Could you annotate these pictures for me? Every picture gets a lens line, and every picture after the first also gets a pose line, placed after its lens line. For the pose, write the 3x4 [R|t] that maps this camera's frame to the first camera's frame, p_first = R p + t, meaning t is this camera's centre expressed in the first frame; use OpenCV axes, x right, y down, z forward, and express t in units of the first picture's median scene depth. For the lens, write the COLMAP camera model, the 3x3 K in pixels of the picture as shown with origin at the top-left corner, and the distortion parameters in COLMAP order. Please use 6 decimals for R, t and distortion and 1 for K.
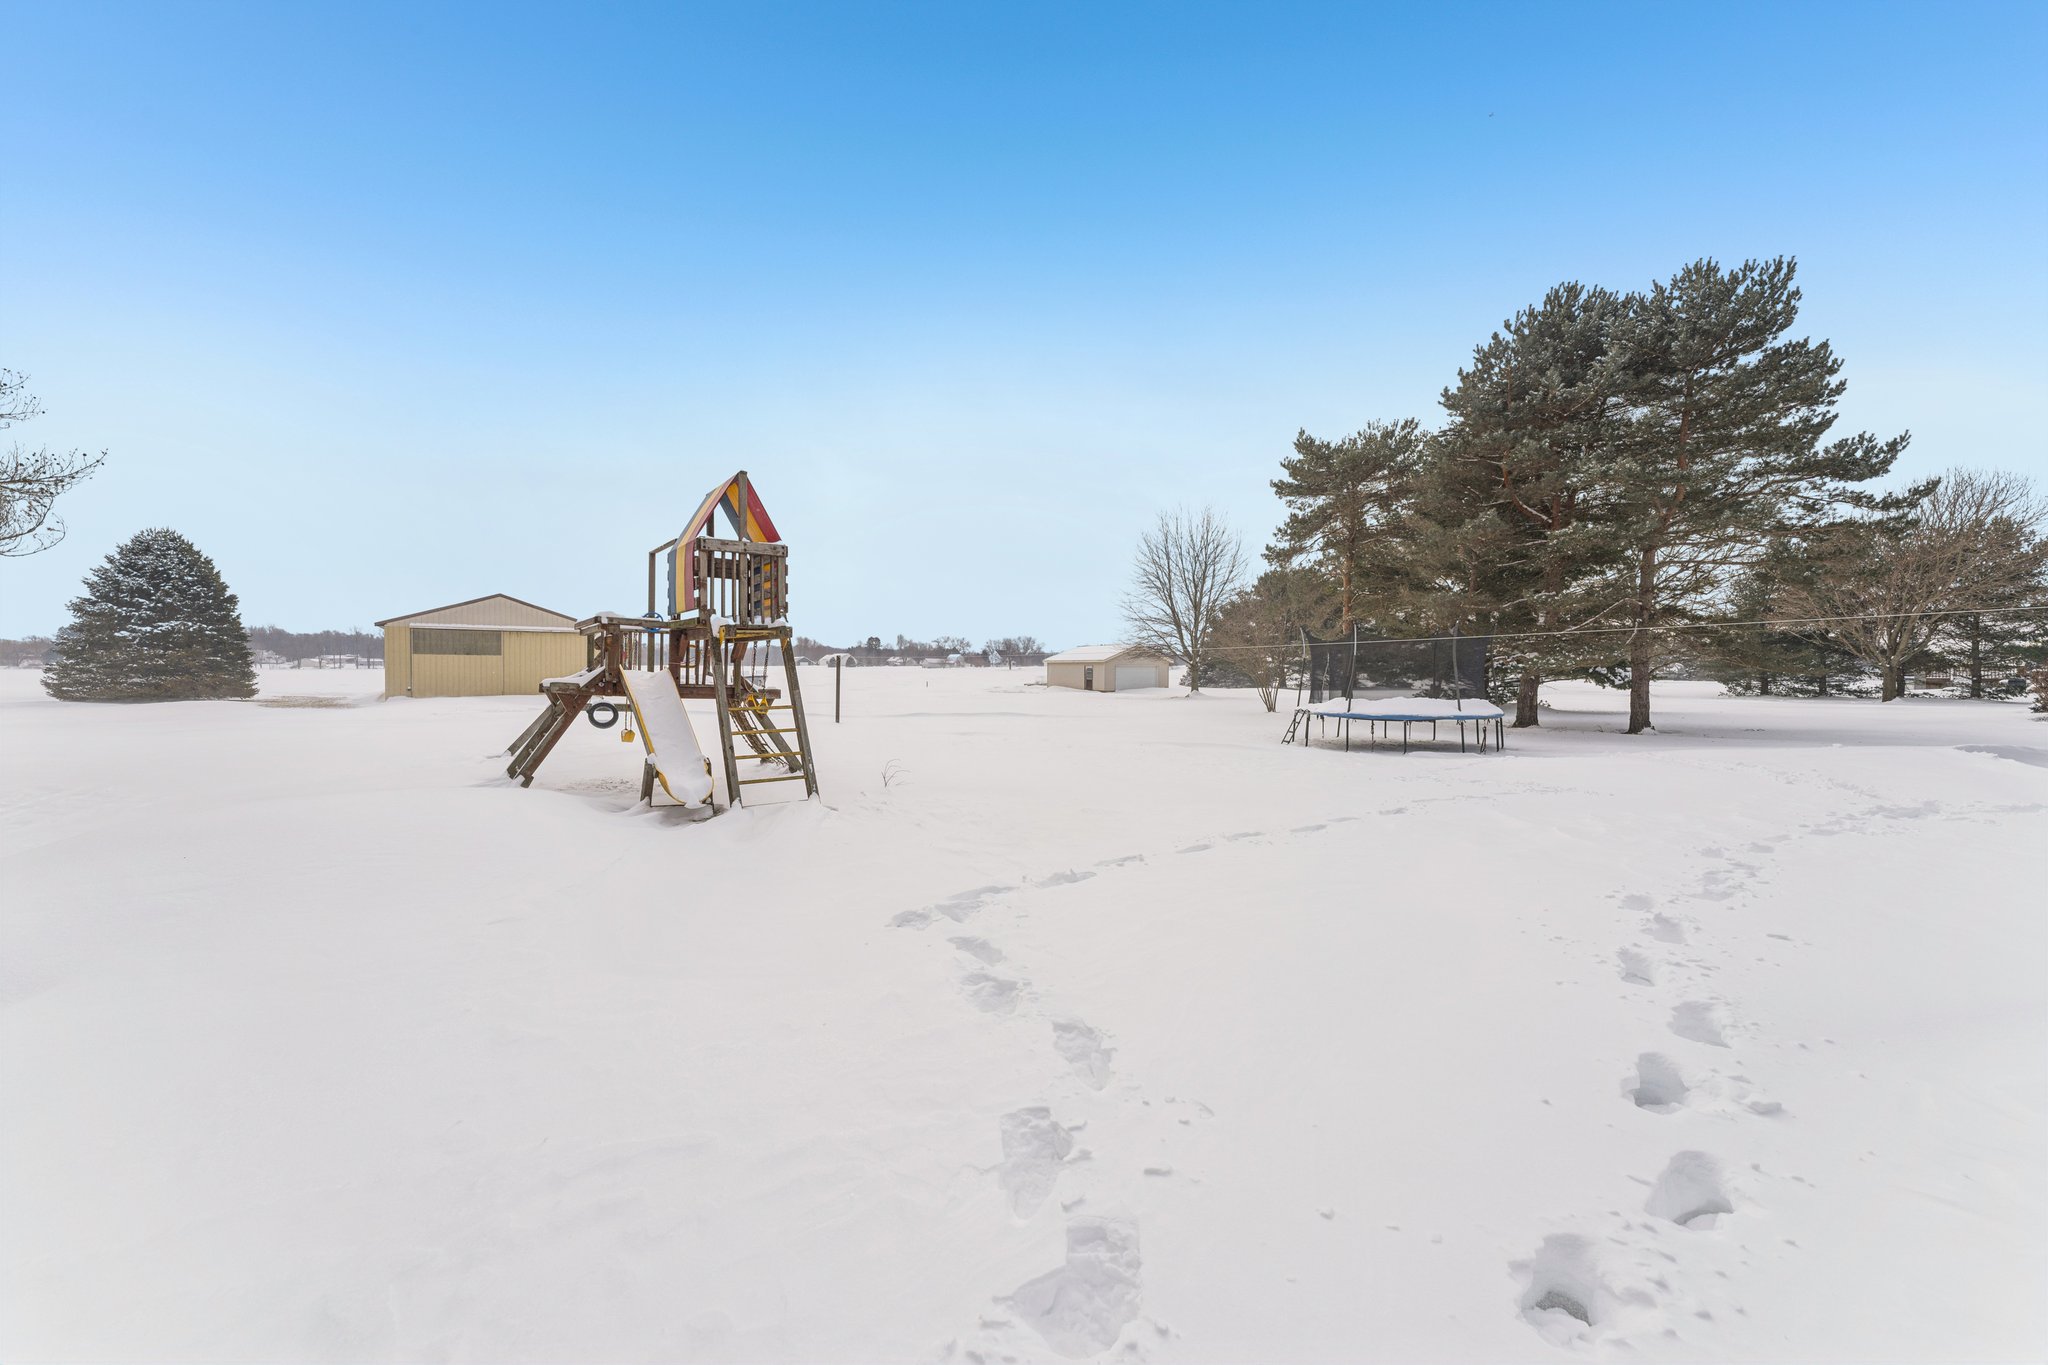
lens RADIAL K [[838.8, 0, 1033.5], [0, 838.8, 676.2], [0, 0, 1]] dist [-0.001156, -0.000417]
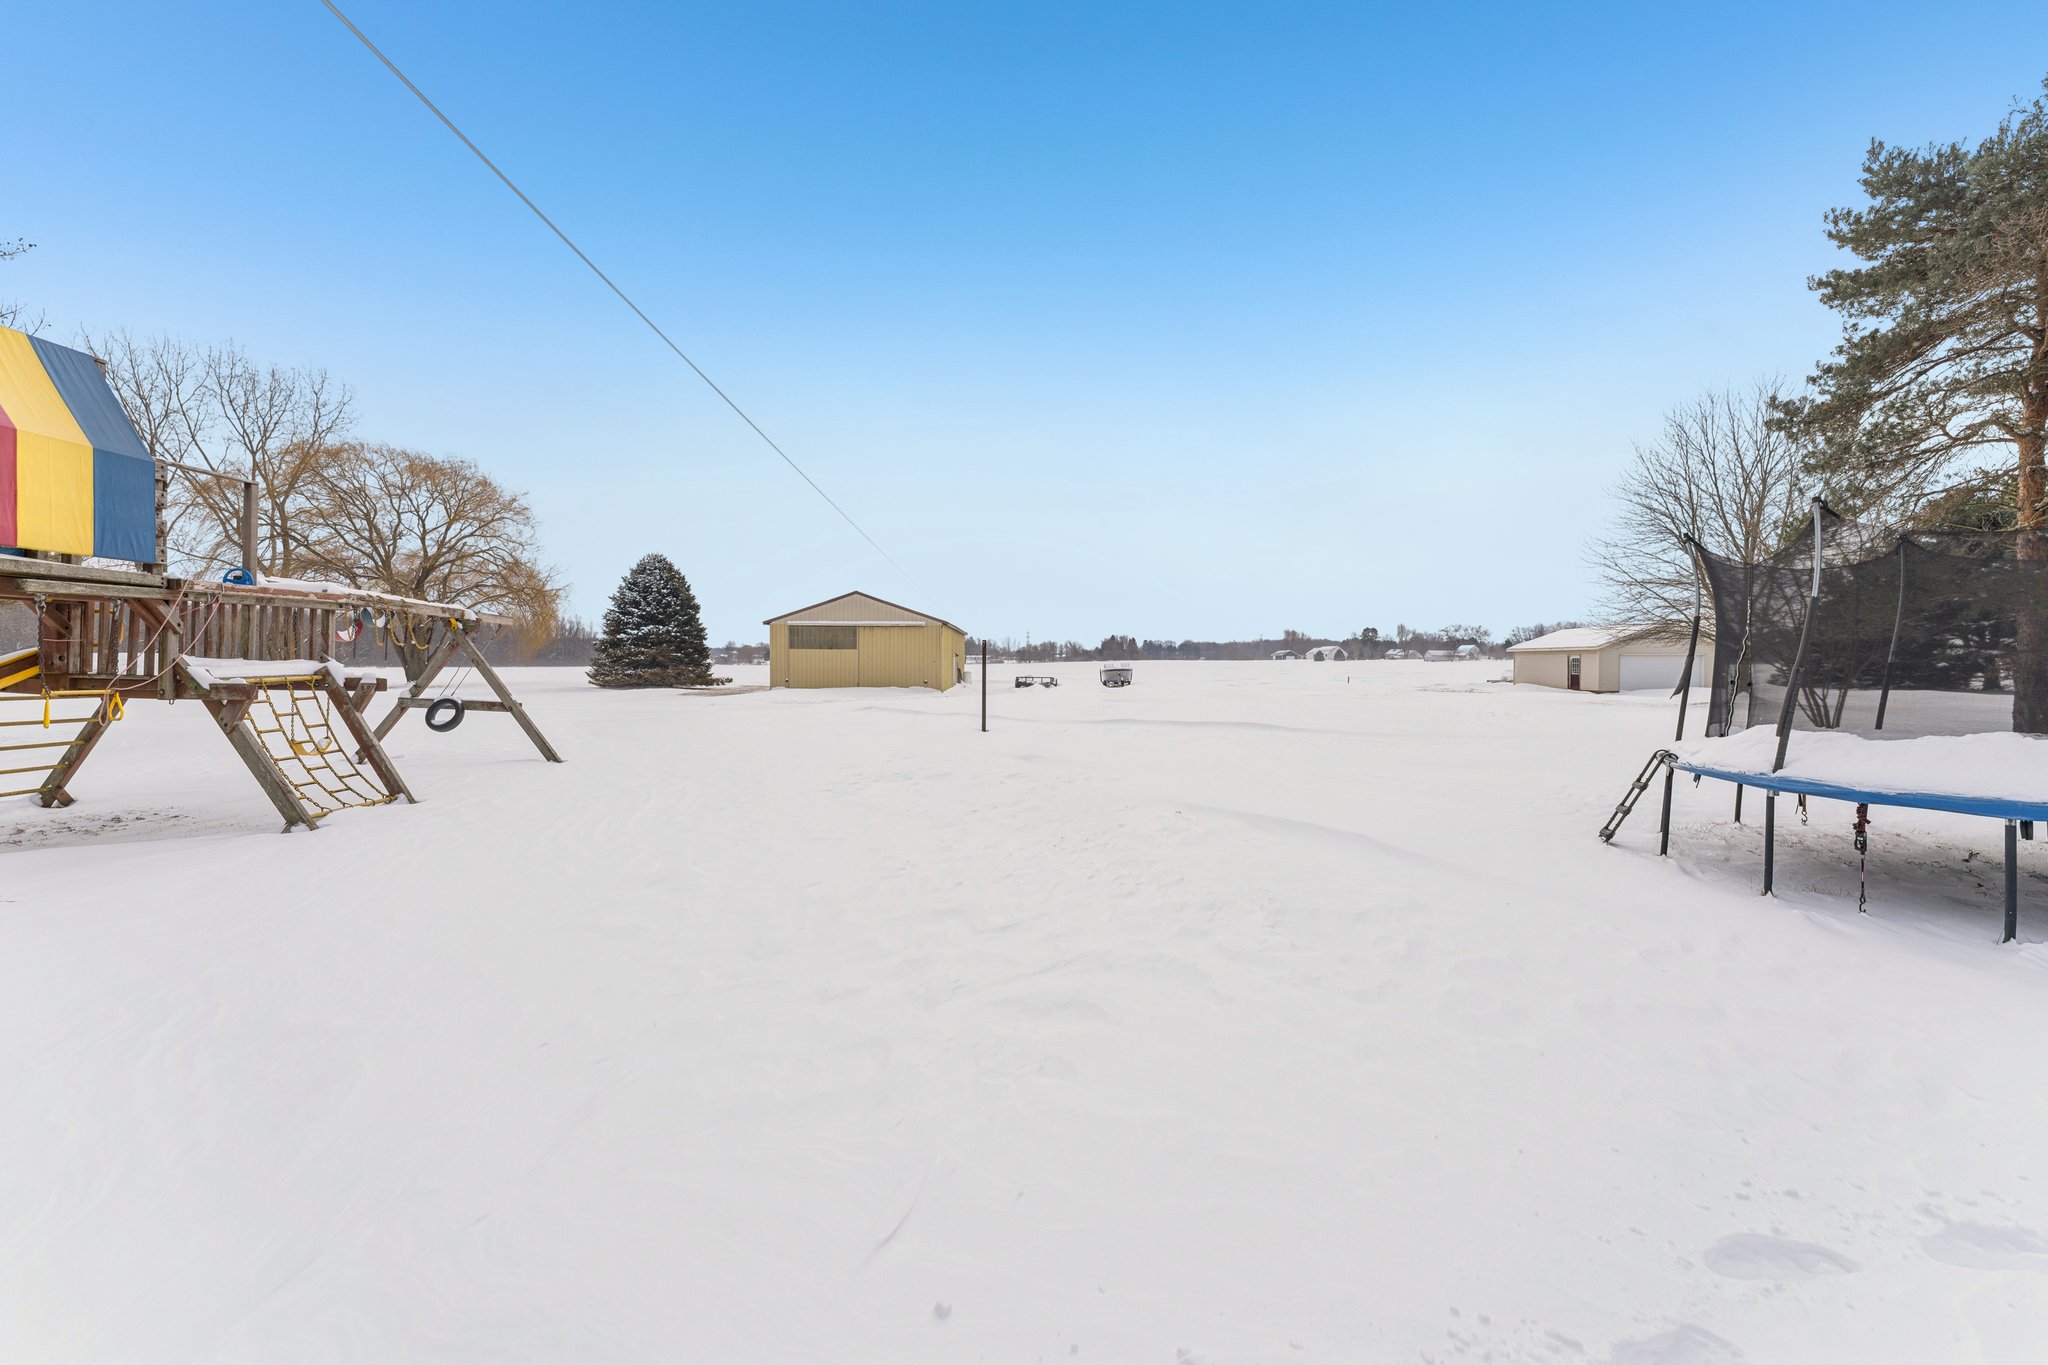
lens RADIAL K [[838.8, 0, 1033.5], [0, 838.8, 676.2], [0, 0, 1]] dist [-0.001156, -0.000417]
pose [[0.822808, 0.004788, -0.568299, 0.148439], [-0.001336, 0.999978, 0.006491, 0.001791], [0.568317, -0.004581, 0.822797, 0.258172]]
